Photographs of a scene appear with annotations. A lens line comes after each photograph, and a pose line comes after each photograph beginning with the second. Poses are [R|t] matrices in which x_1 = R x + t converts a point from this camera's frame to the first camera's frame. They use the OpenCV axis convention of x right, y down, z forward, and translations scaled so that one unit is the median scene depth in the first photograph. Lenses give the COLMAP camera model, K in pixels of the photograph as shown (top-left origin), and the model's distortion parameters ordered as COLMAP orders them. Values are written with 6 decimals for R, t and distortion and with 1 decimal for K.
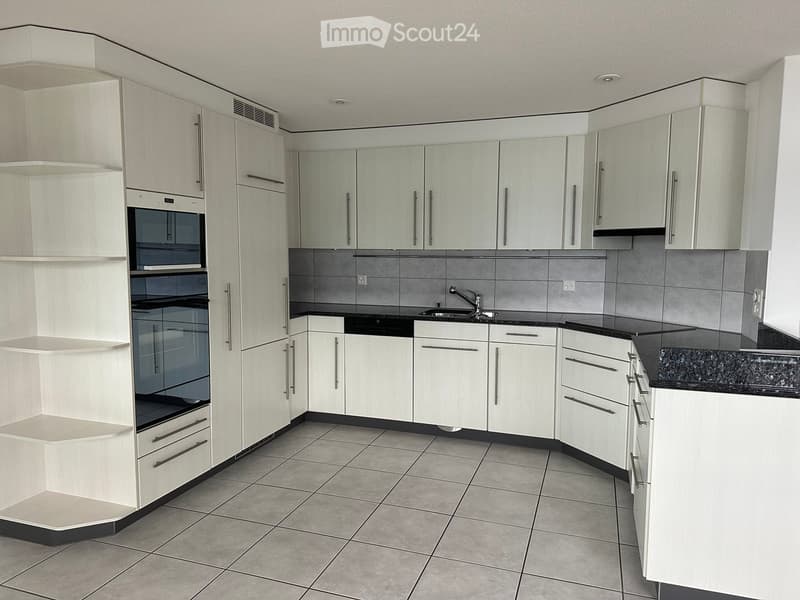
lens RADIAL K [[574.5, 0, 400.0], [0, 574.5, 300.0], [0, 0, 1]] dist [0.201461, -0.251477]
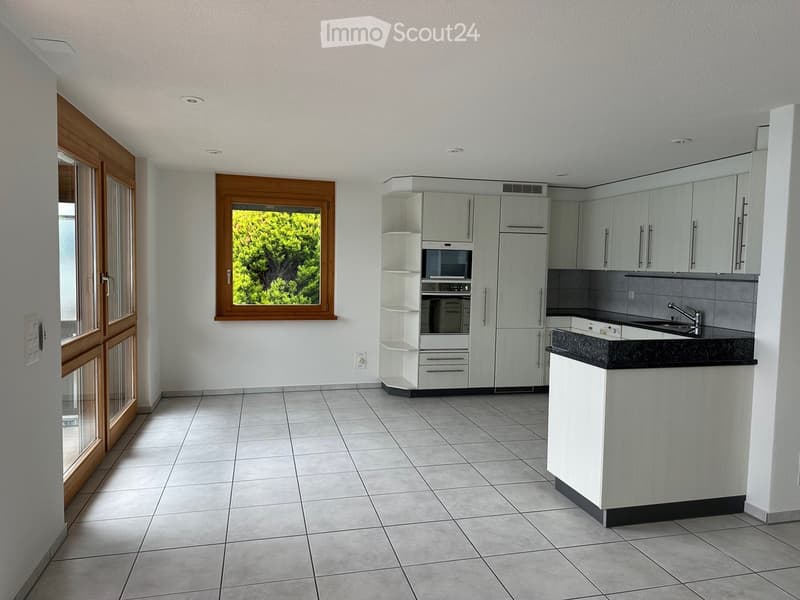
lens RADIAL K [[574.5, 0, 400.0], [0, 574.5, 300.0], [0, 0, 1]] dist [0.201461, -0.251477]
pose [[0.551062, 0.058155, -0.832435, 0.969107], [-0.093035, 0.995631, 0.007968, 0.016533], [0.829262, 0.073055, 0.554065, -0.179701]]
